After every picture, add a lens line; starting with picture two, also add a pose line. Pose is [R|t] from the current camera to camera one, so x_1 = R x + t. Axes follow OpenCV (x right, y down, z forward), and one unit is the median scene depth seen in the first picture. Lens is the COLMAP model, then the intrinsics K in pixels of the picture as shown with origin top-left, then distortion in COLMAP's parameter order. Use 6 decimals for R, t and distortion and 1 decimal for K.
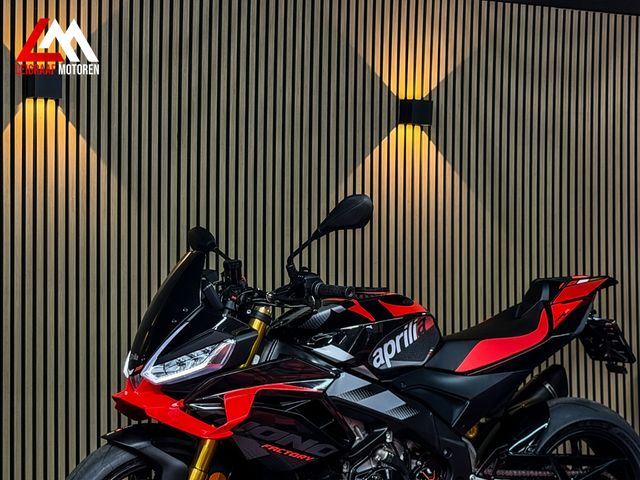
lens RADIAL K [[1437.8, 0, 322.3], [0, 1437.8, 241.2], [0, 0, 1]] dist [0.135502, 0.000000]
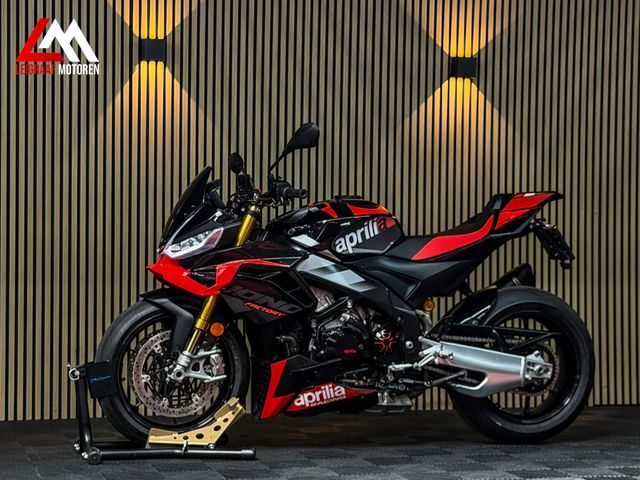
lens RADIAL K [[1437.8, 0, 318.6], [0, 1437.8, 237.1], [0, 0, 1]] dist [0.135502, 0.000000]
pose [[0.974161, 0.008896, -0.225680, 0.292553], [-0.005343, 0.999852, 0.016350, 0.046283], [0.225792, -0.014722, 0.974064, -0.293876]]
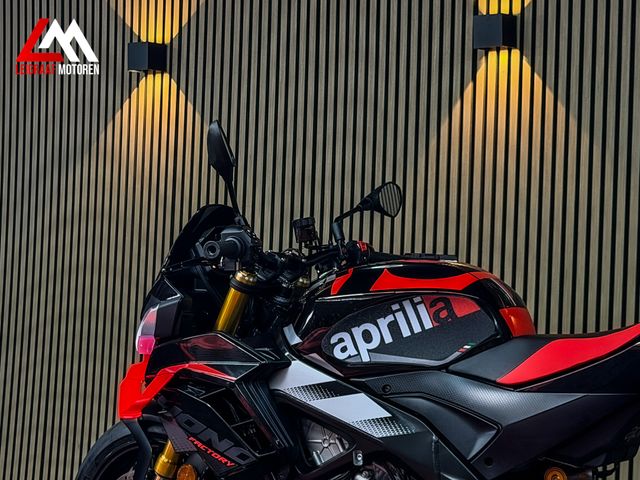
lens RADIAL K [[1437.8, 0, 312.0], [0, 1437.8, 243.0], [0, 0, 1]] dist [0.135502, 0.000000]
pose [[0.437713, -0.002392, -0.899112, 0.618158], [-0.017098, 0.999793, -0.010984, 0.033578], [0.898952, 0.020181, 0.437582, 0.600529]]
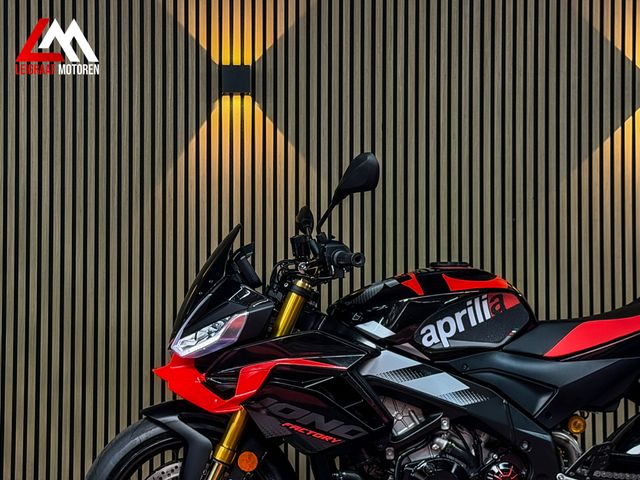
lens RADIAL K [[1437.8, 0, 317.3], [0, 1437.8, 245.7], [0, 0, 1]] dist [0.135502, 0.000000]
pose [[0.905731, -0.023758, -0.423187, 0.325831], [0.009796, 0.999334, -0.035137, 0.049885], [0.423740, 0.027679, 0.905361, 0.129232]]
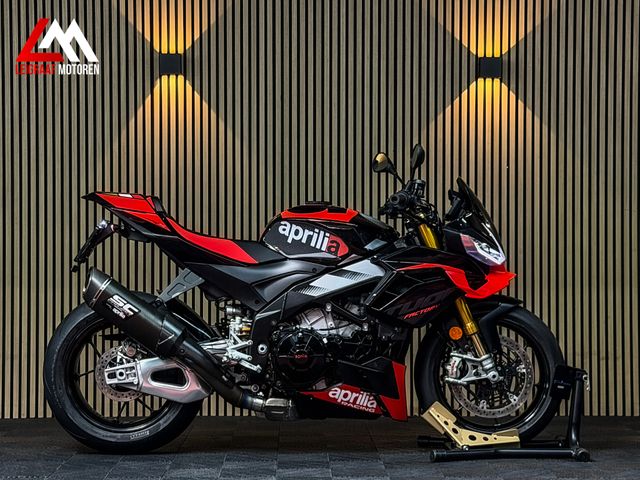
lens RADIAL K [[1437.8, 0, 317.9], [0, 1437.8, 253.1], [0, 0, 1]] dist [0.135502, 0.000000]
pose [[0.882125, 0.003103, -0.471005, 0.663237], [0.010361, 0.999609, 0.025990, 0.042101], [0.470902, -0.027807, 0.881747, -0.172211]]
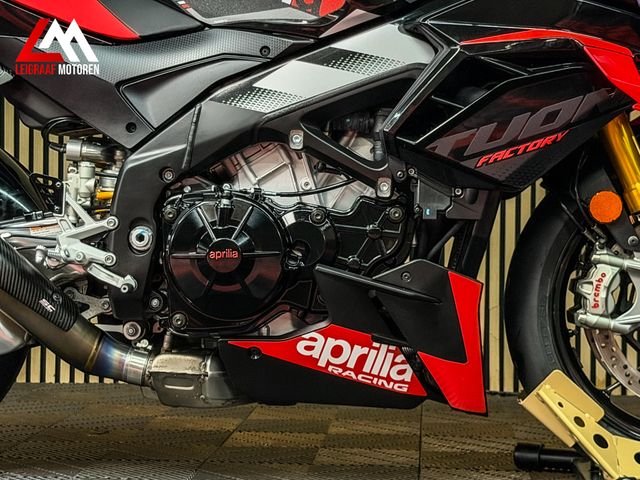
lens RADIAL K [[1437.8, 0, 315.4], [0, 1437.8, 222.1], [0, 0, 1]] dist [0.135502, 0.000000]
pose [[0.835728, 0.024303, -0.548605, 0.377919], [0.003918, 0.998731, 0.050212, 0.124556], [0.549129, -0.044113, 0.834572, 0.493688]]
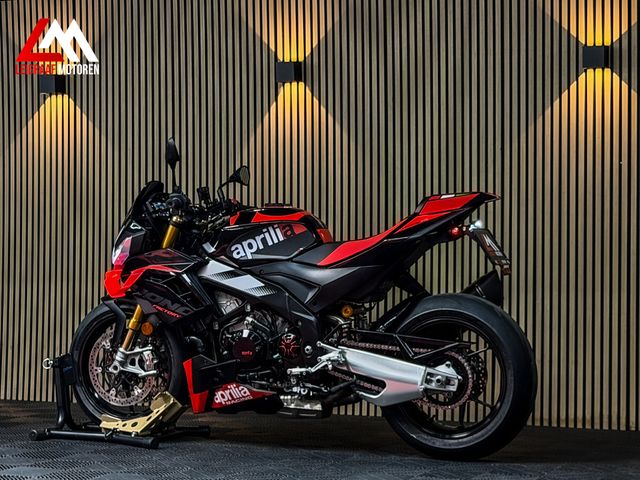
lens RADIAL K [[1437.8, 0, 314.2], [0, 1437.8, 244.7], [0, 0, 1]] dist [0.135502, 0.000000]
pose [[0.599917, -0.002937, -0.800057, 1.099153], [0.016635, 0.999823, 0.008803, 0.056947], [0.799890, -0.018590, 0.599859, 0.188049]]
